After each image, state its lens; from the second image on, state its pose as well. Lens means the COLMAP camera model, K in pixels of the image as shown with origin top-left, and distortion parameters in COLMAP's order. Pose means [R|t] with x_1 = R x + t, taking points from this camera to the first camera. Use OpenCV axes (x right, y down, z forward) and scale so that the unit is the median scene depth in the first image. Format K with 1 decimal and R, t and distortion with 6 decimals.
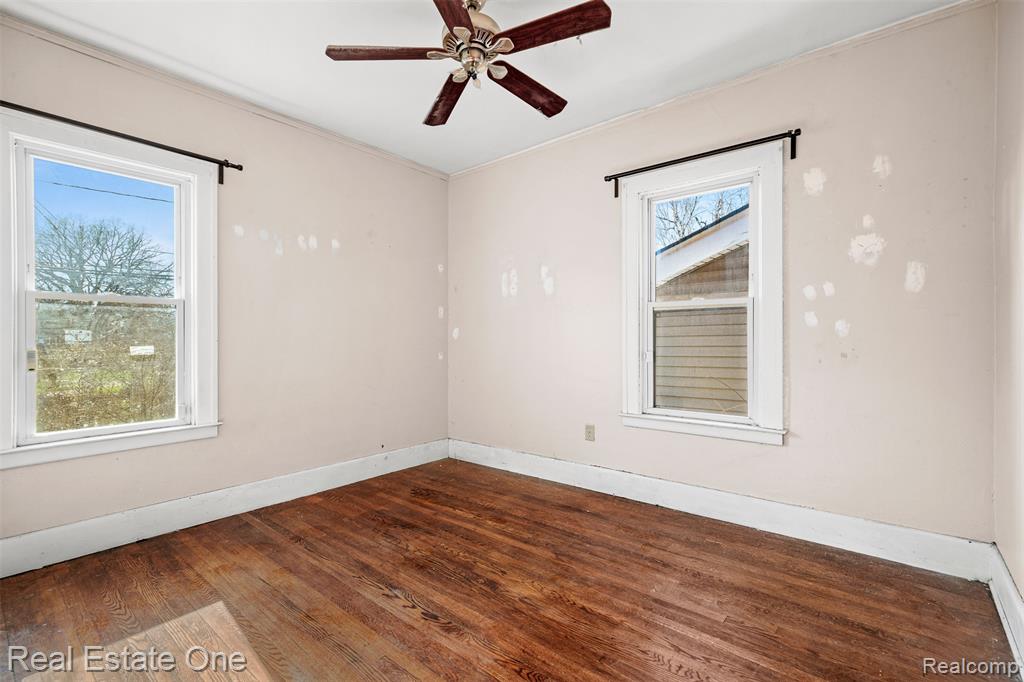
lens RADIAL K [[463.9, 0, 512.5], [0, 463.9, 340.3], [0, 0, 1]] dist [0.009493, -0.000081]
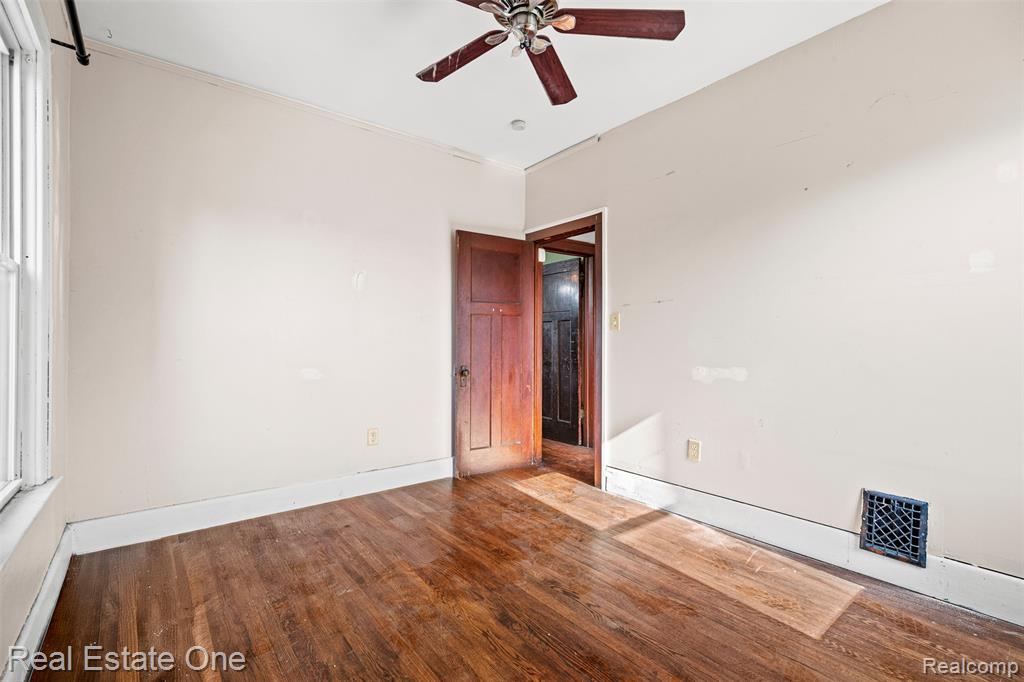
lens RADIAL K [[463.9, 0, 511.2], [0, 463.9, 340.8], [0, 0, 1]] dist [0.009493, -0.000081]
pose [[-0.977655, 0.004070, 0.210176, -0.259946], [0.004142, 0.999991, -0.000097, 0.004612], [-0.210174, 0.000775, -0.977664, 1.995623]]
